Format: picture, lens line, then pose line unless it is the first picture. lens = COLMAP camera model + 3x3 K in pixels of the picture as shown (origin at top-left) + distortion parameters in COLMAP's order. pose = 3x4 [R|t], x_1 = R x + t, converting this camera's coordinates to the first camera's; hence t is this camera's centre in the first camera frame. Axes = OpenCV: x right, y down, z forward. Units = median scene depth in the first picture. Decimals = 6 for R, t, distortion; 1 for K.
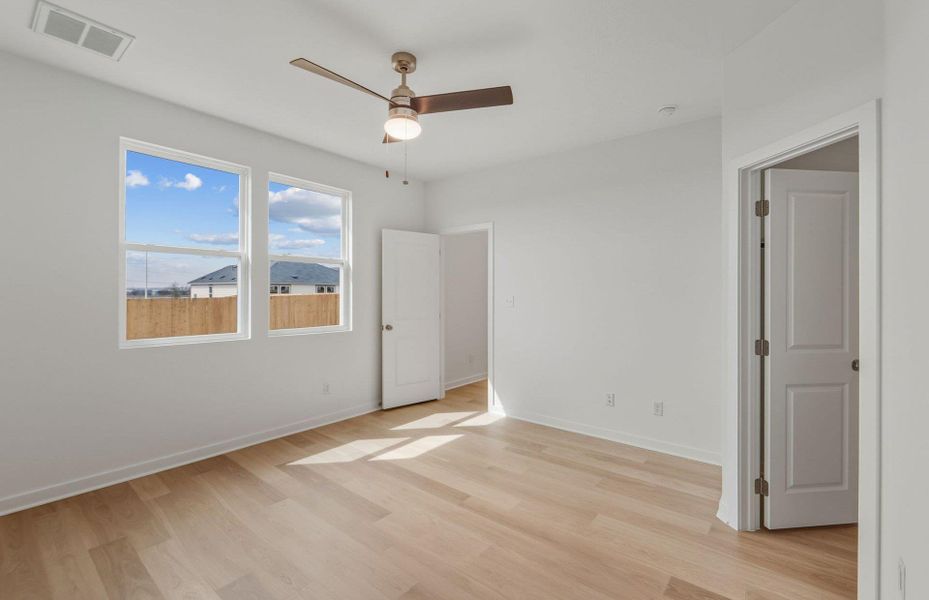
lens RADIAL K [[398.2, 0, 464.3], [0, 398.2, 292.3], [0, 0, 1]] dist [-0.001825, 0.000105]
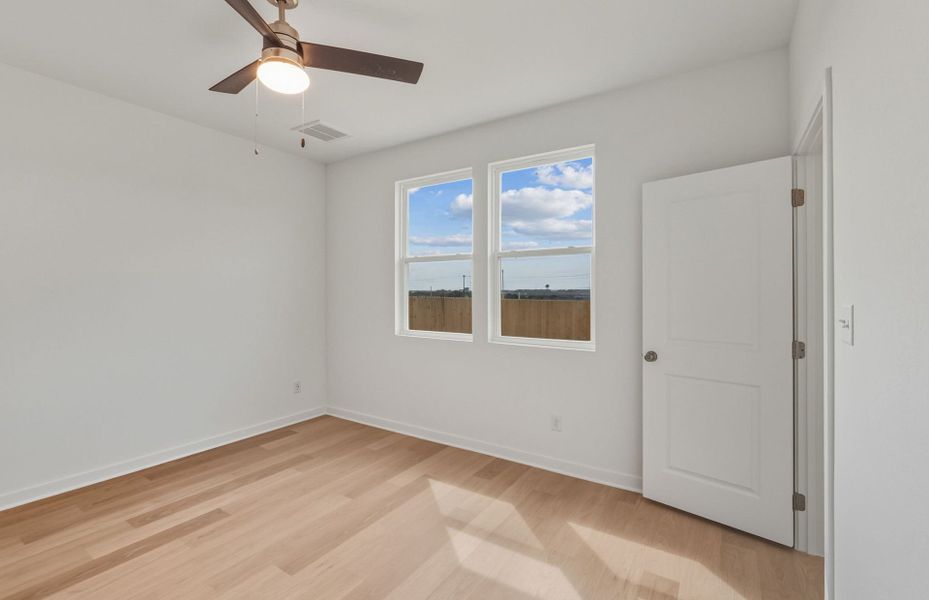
lens RADIAL K [[398.2, 0, 464.3], [0, 398.2, 292.3], [0, 0, 1]] dist [-0.001825, 0.000105]
pose [[0.114044, -0.013475, -0.993384, 0.482914], [-0.000910, 0.999906, -0.013668, 0.009558], [0.993475, 0.002462, 0.114021, 0.950161]]
